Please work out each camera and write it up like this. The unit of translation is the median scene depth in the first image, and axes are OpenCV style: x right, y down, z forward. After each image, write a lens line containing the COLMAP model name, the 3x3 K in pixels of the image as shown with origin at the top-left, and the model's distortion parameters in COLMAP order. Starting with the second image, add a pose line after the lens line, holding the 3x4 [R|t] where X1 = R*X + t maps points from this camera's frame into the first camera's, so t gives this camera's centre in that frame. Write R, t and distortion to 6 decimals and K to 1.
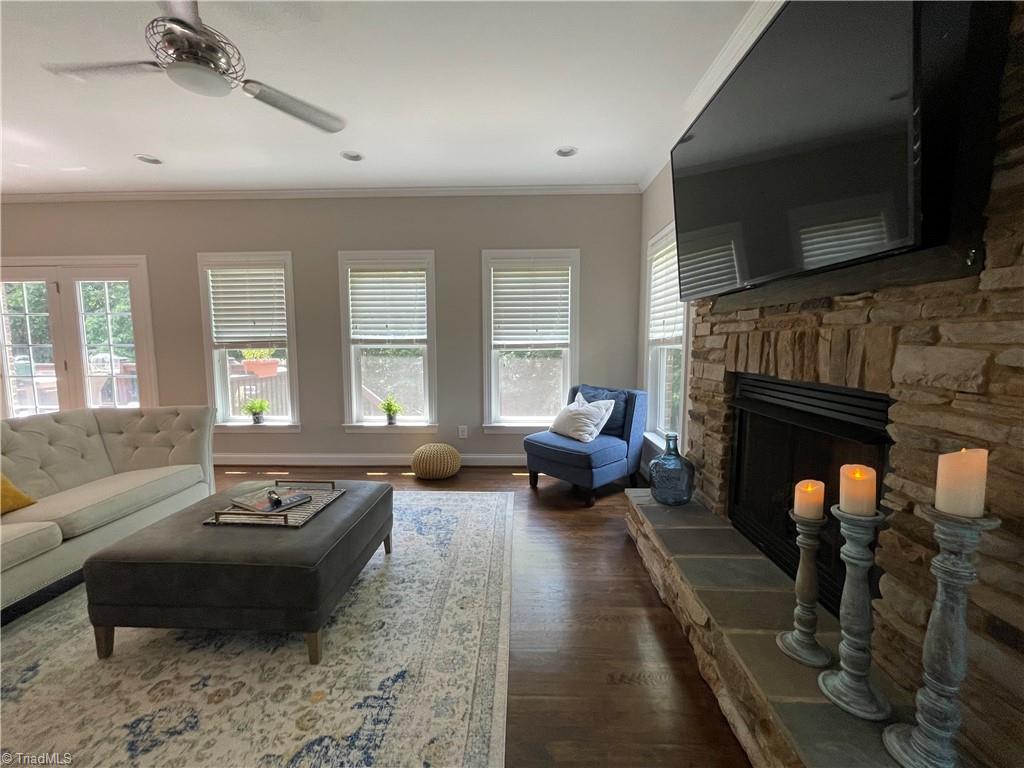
lens RADIAL K [[413.5, 0, 514.1], [0, 413.5, 386.7], [0, 0, 1]] dist [-0.004068, 0.001225]
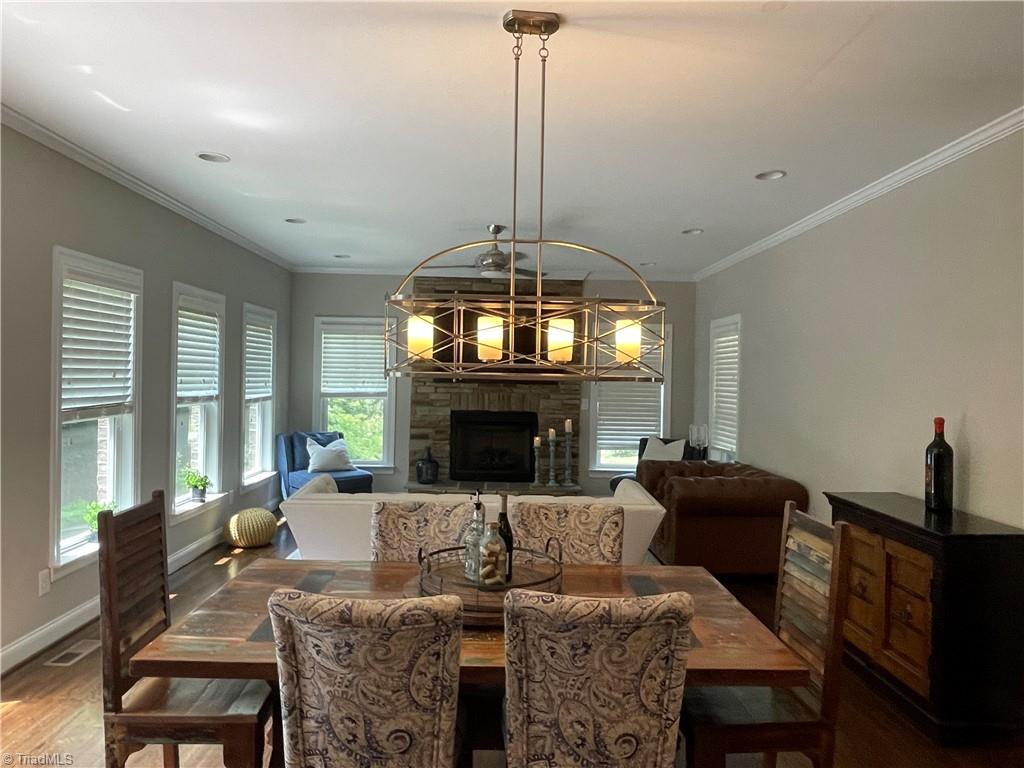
lens RADIAL K [[694.3, 0, 516.2], [0, 694.3, 379.1], [0, 0, 1]] dist [0.008481, -0.018918]
pose [[-0.048872, 0.000794, 0.998805, -1.728237], [0.086490, 0.996247, 0.003440, -0.101229], [-0.995053, 0.086555, -0.048757, 0.459365]]
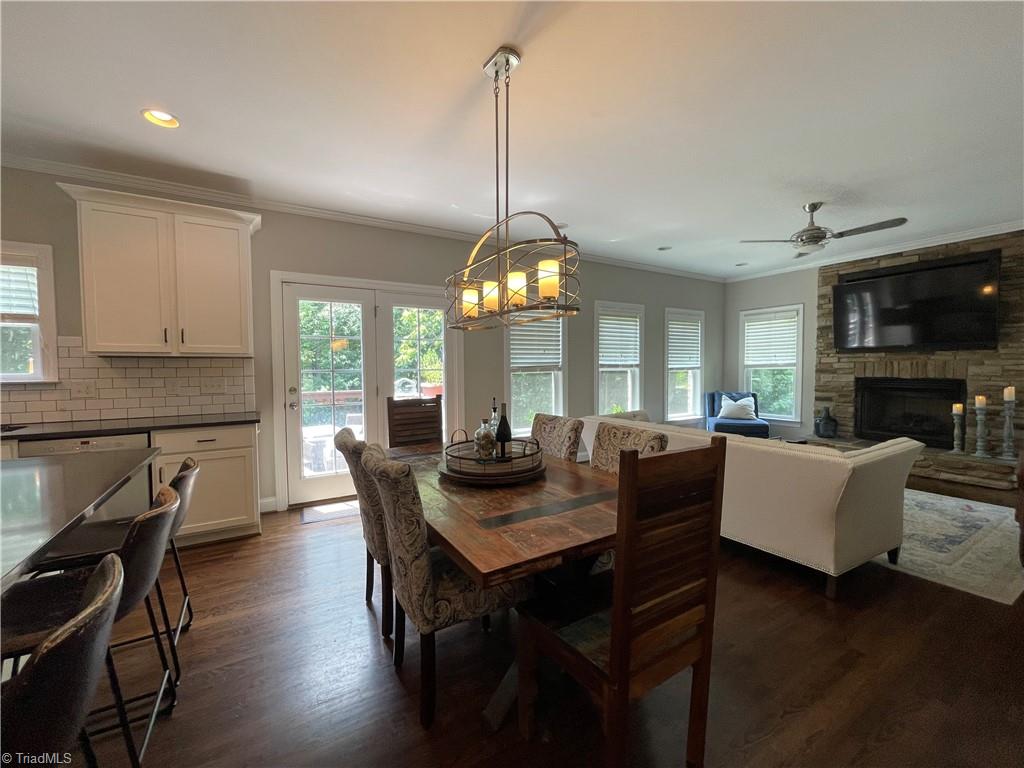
lens RADIAL K [[413.5, 0, 514.5], [0, 413.5, 384.0], [0, 0, 1]] dist [-0.004068, 0.001225]
pose [[0.842339, -0.025272, 0.538356, -1.401957], [0.061902, 0.996826, -0.050060, 0.000182], [-0.535382, 0.075493, 0.841230, 0.013266]]
